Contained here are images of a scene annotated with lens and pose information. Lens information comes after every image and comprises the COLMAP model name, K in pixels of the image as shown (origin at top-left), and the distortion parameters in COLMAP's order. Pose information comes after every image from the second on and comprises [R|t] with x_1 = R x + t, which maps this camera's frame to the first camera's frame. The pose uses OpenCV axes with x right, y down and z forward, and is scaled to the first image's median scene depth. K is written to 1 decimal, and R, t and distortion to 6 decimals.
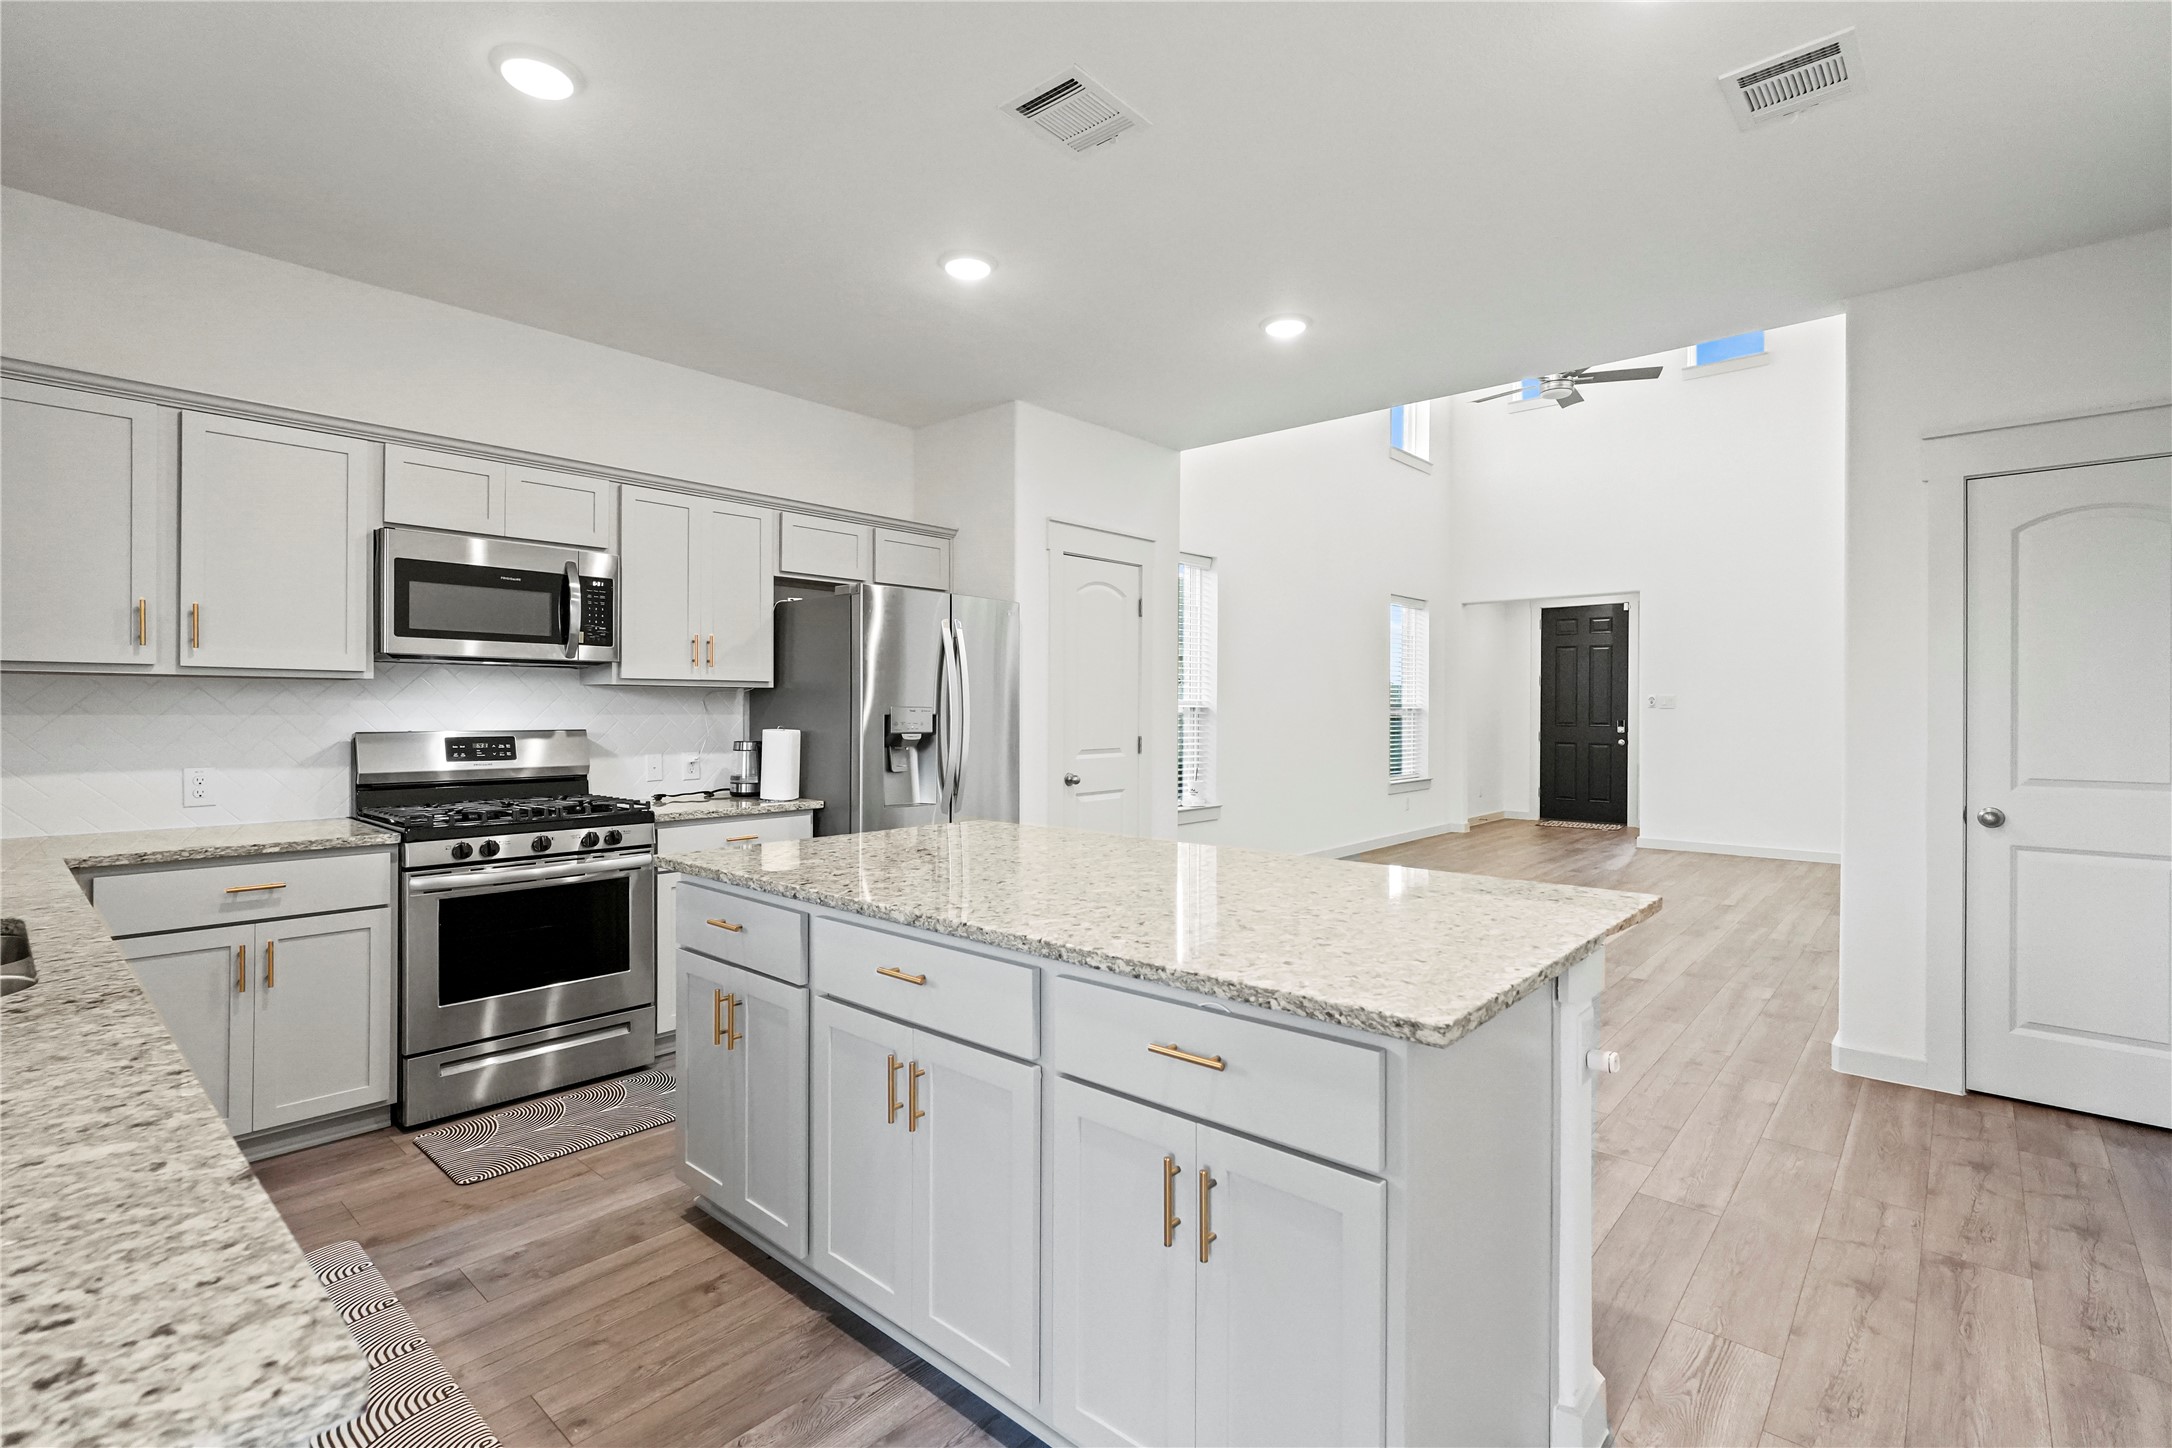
lens RADIAL K [[995.2, 0, 1084.4], [0, 995.2, 718.3], [0, 0, 1]] dist [-0.009826, 0.000358]
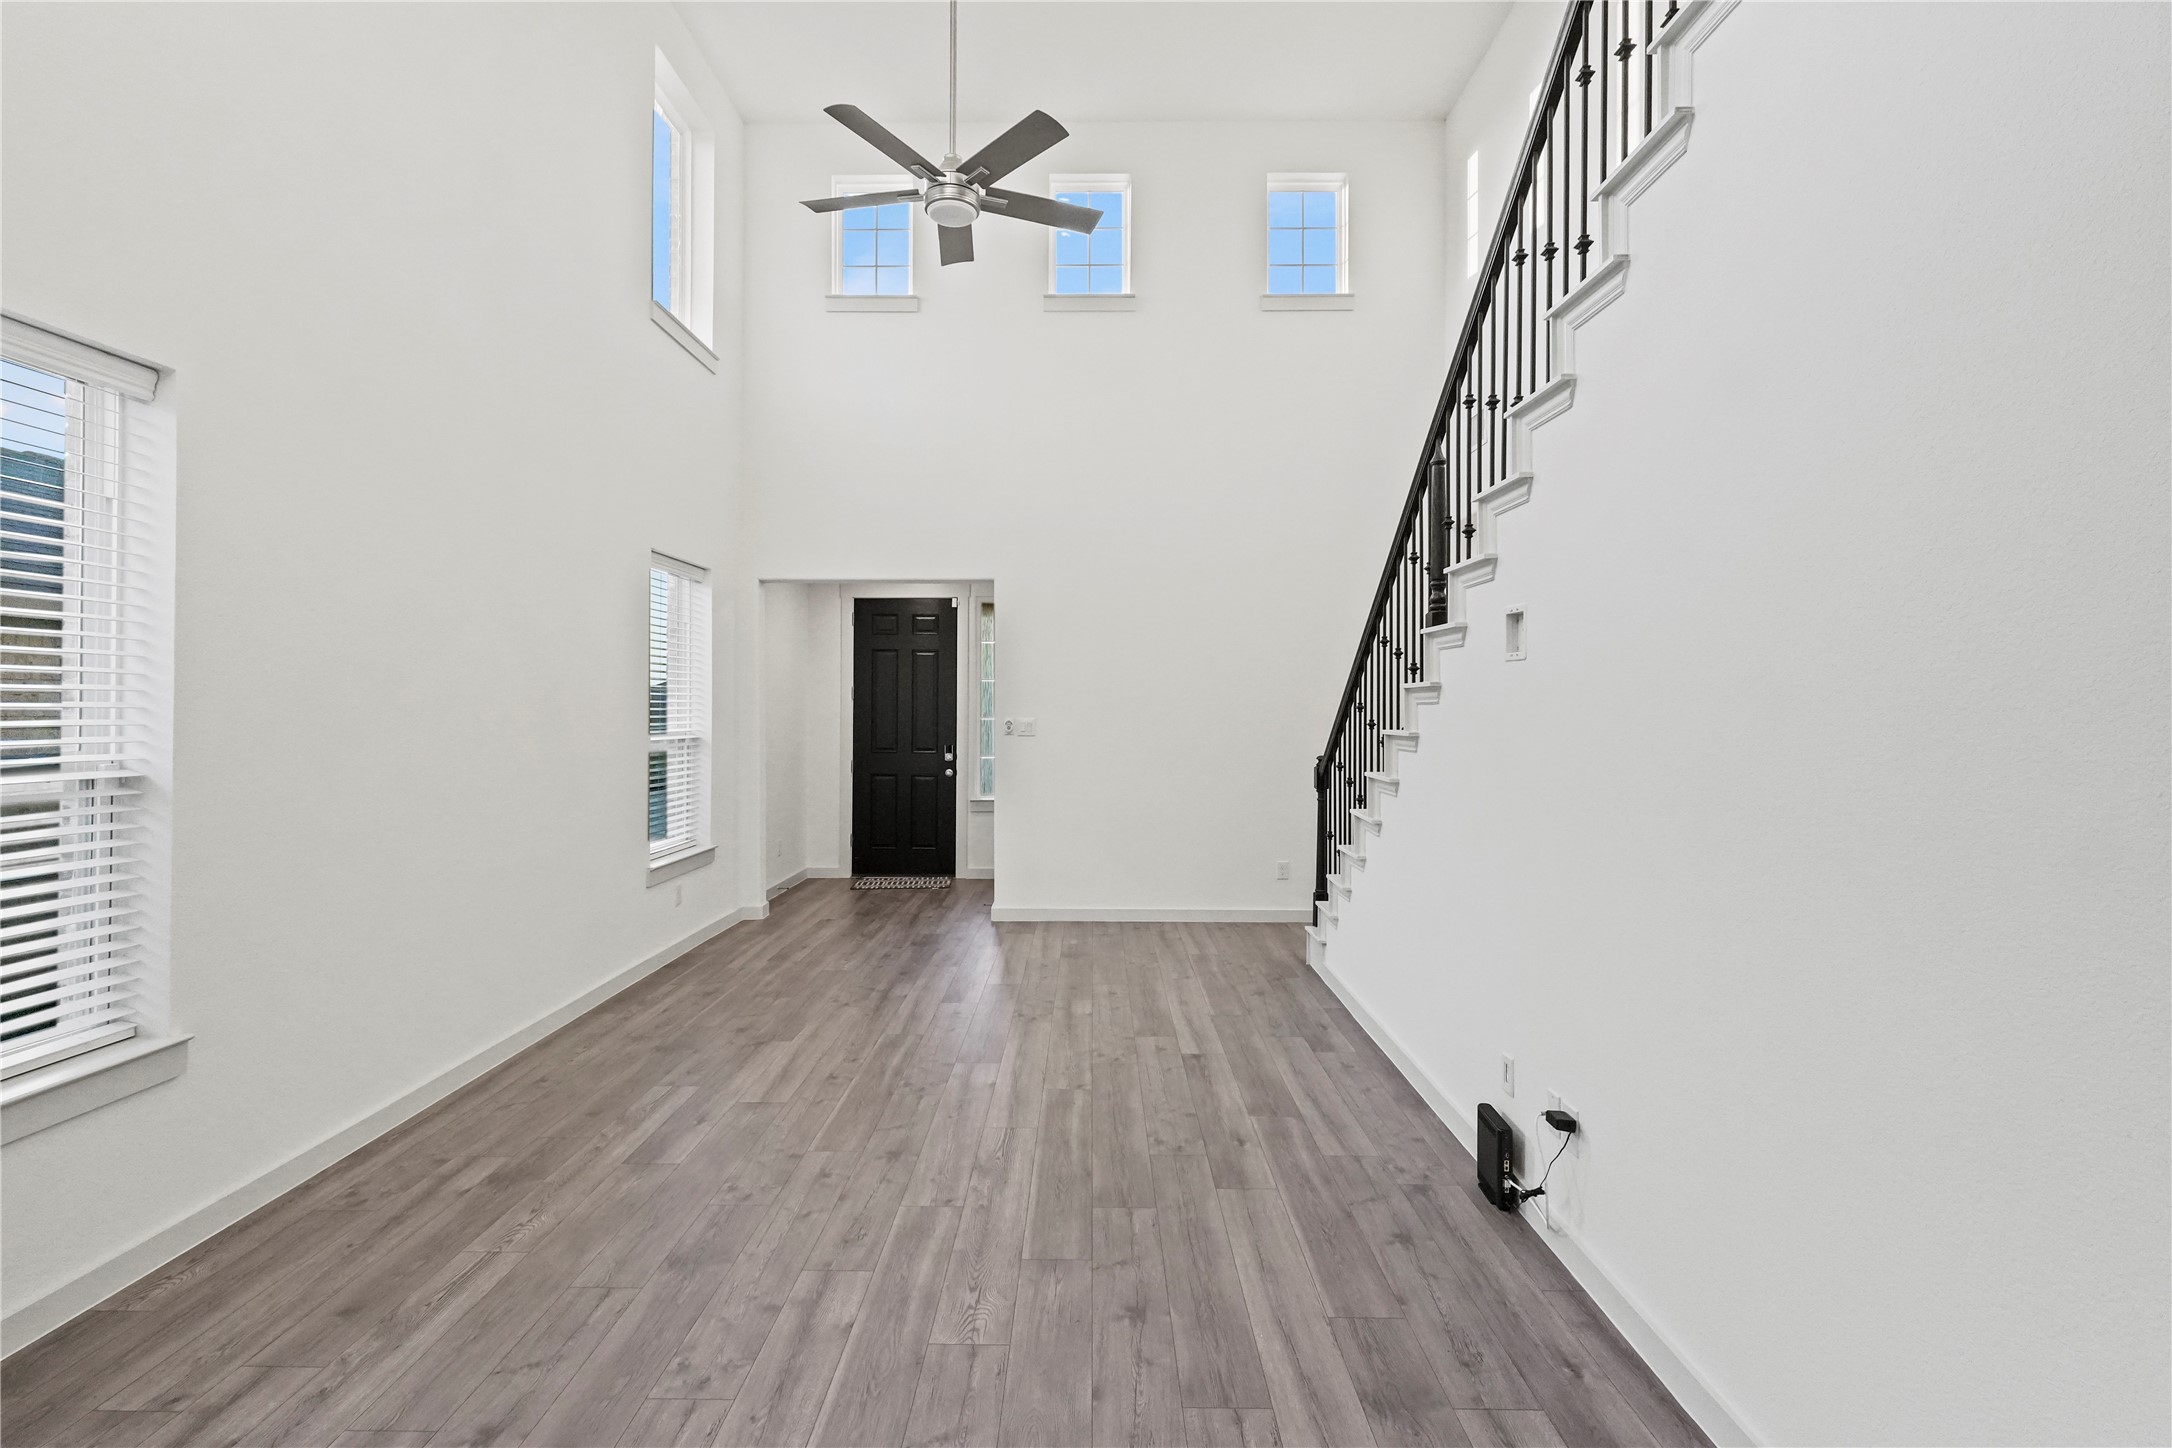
lens RADIAL K [[995.2, 0, 1074.6], [0, 995.2, 721.0], [0, 0, 1]] dist [-0.009826, 0.000358]
pose [[0.757467, -0.003987, 0.652862, 0.105894], [0.000592, 0.999985, 0.005420, -0.023666], [-0.652873, -0.003719, 0.757458, 0.361123]]
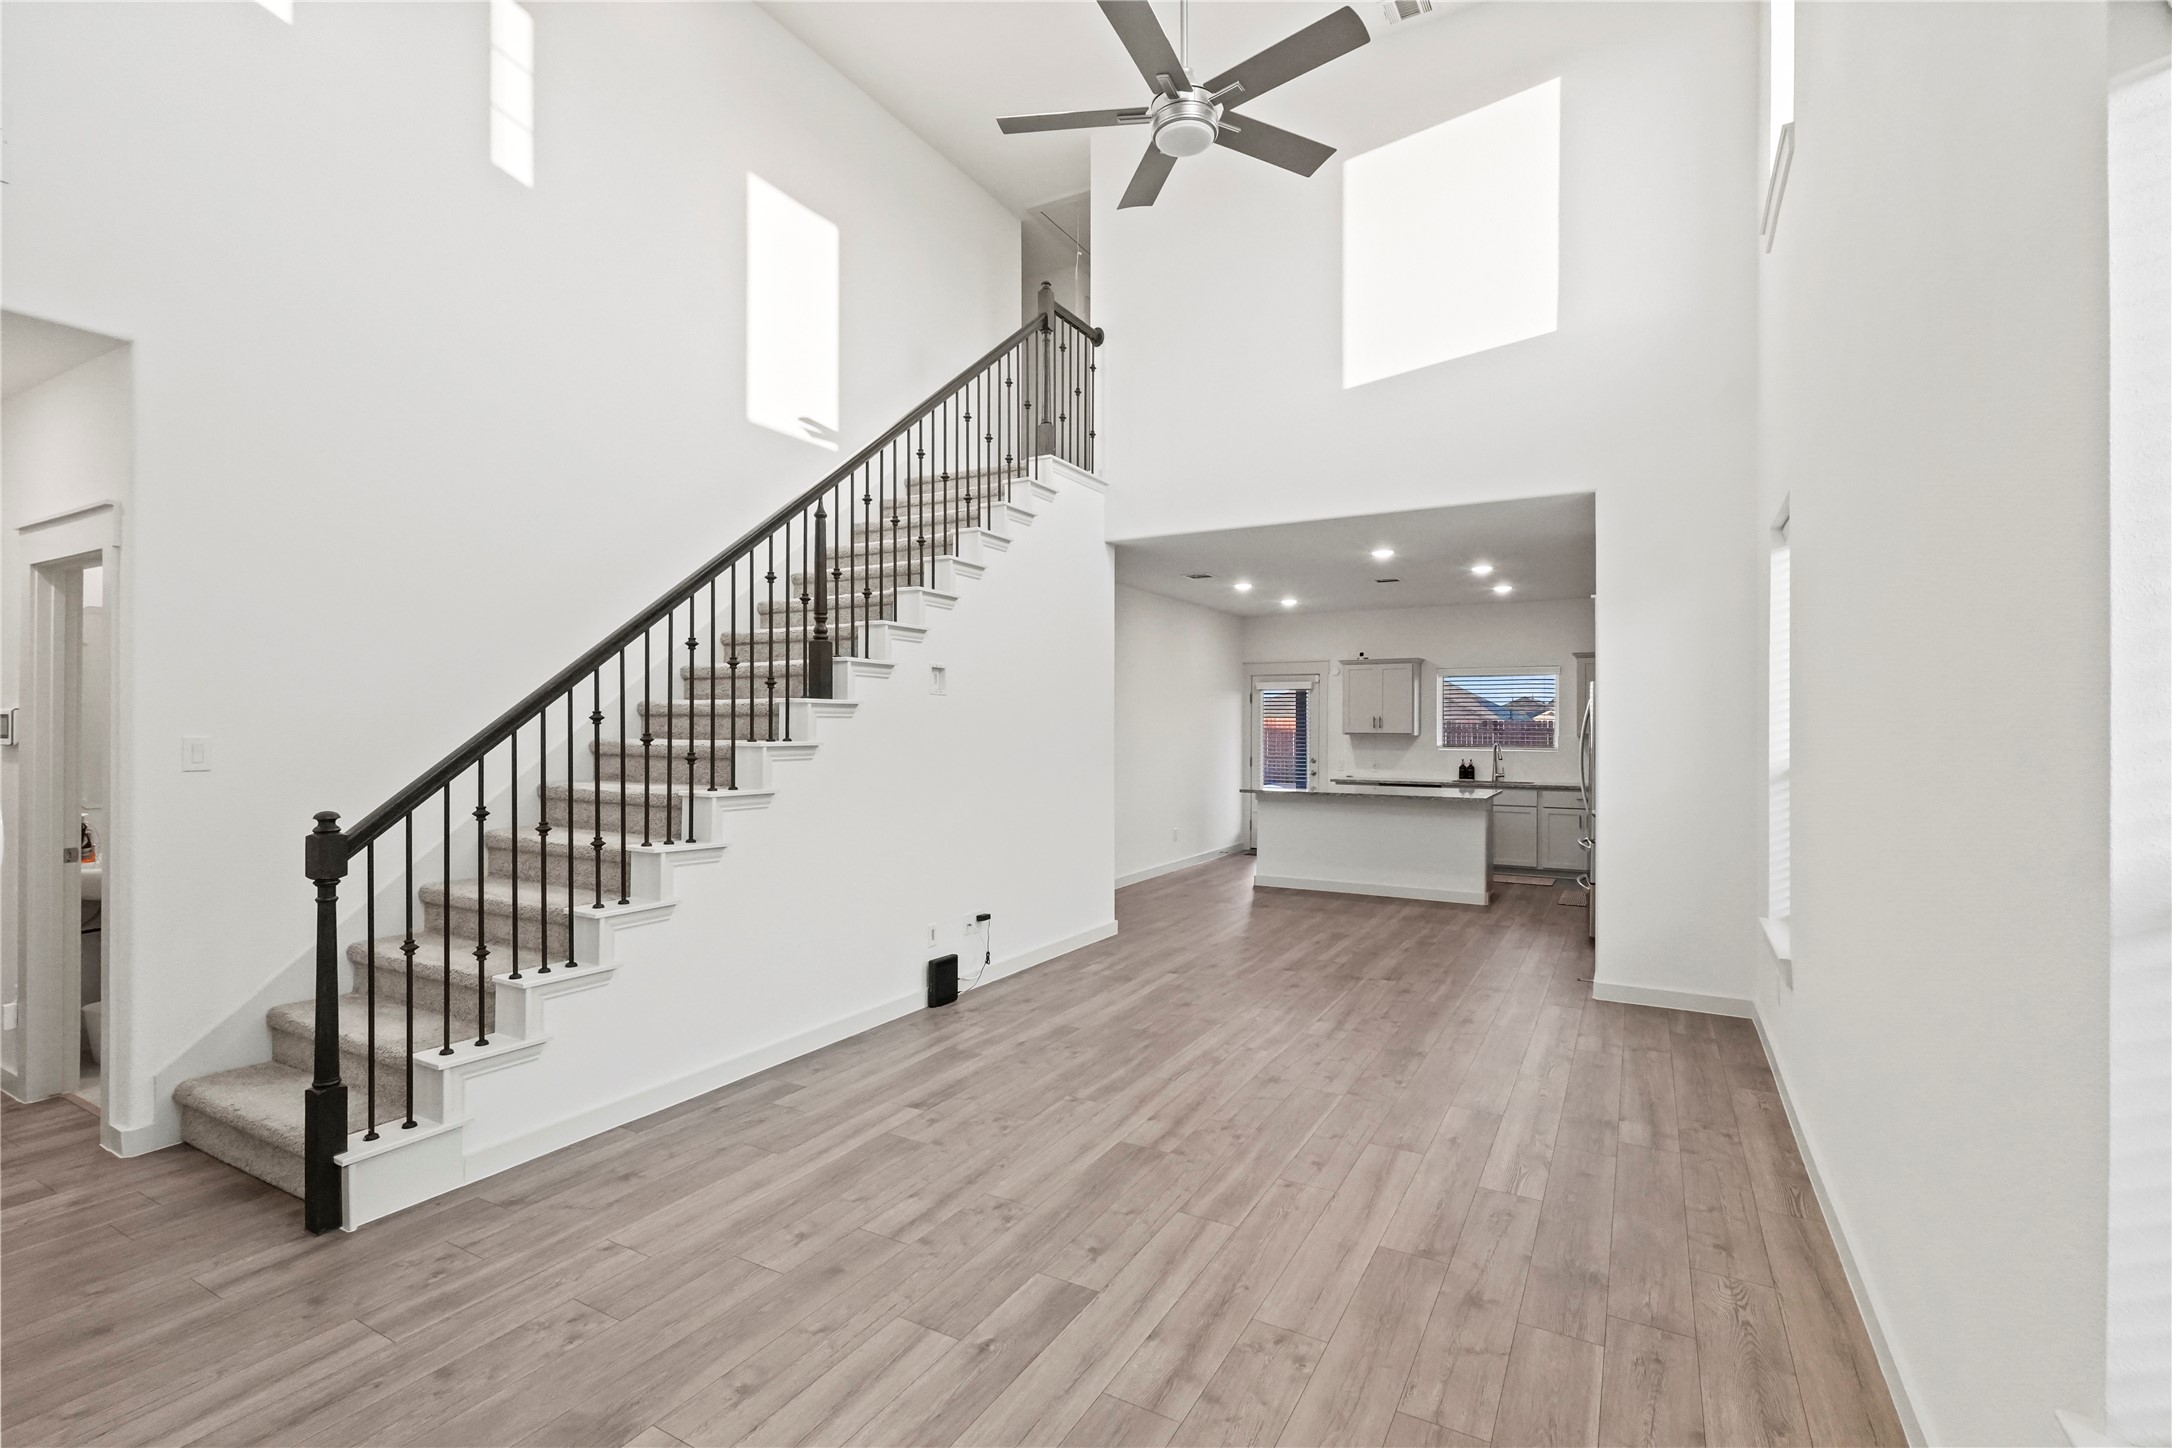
lens RADIAL K [[995.2, 0, 1079.6], [0, 995.2, 725.1], [0, 0, 1]] dist [-0.009826, 0.000358]
pose [[-0.977335, -0.002686, -0.211682, 0.452148], [-0.004240, 0.999967, 0.006888, -0.028120], [0.211656, 0.007630, -0.977314, 1.055247]]
